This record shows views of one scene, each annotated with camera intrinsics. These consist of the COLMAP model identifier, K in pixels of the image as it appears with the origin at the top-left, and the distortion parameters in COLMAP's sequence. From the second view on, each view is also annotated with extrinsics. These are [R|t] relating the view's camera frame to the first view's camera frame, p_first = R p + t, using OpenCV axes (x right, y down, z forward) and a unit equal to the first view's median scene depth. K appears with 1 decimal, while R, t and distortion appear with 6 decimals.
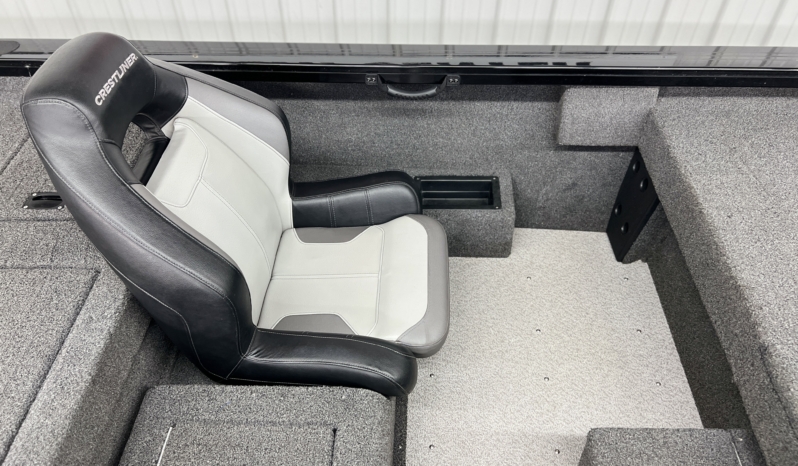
lens RADIAL K [[600.8, 0, 398.5], [0, 600.8, 236.2], [0, 0, 1]] dist [0.048031, -0.049262]
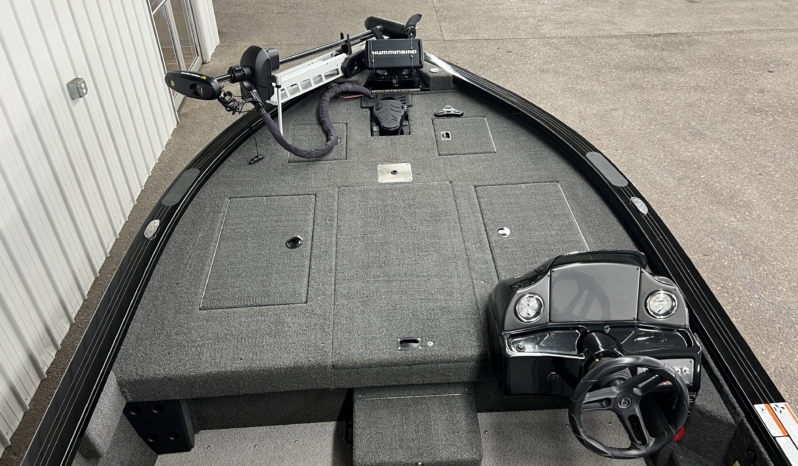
lens RADIAL K [[622.5, 0, 404.2], [0, 622.5, 230.9], [0, 0, 1]] dist [0.057990, -0.063316]
pose [[-0.101165, -0.594622, 0.797615, -0.511268], [0.713261, 0.515564, 0.474819, -0.539956], [-0.693560, 0.616942, 0.371964, -0.142713]]
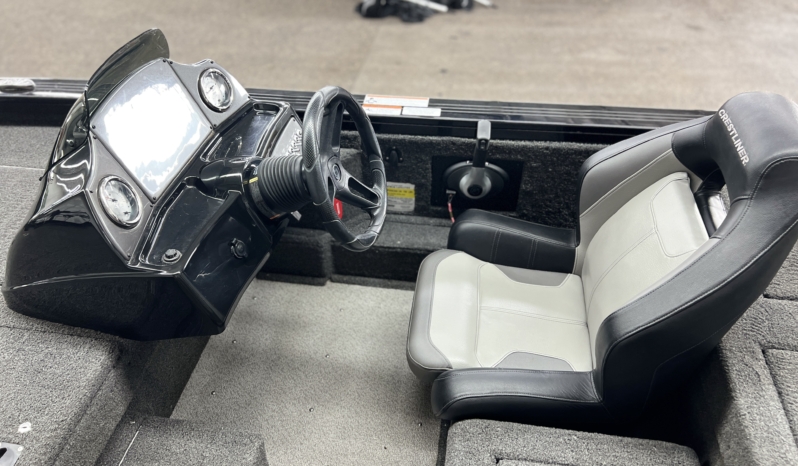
lens RADIAL K [[600.8, 0, 398.5], [0, 600.8, 236.2], [0, 0, 1]] dist [0.048031, -0.049262]
pose [[-0.993579, -0.038544, 0.106370, -0.034719], [0.103153, 0.077556, 0.991637, -0.332486], [-0.046471, 0.996243, -0.073082, 0.295763]]
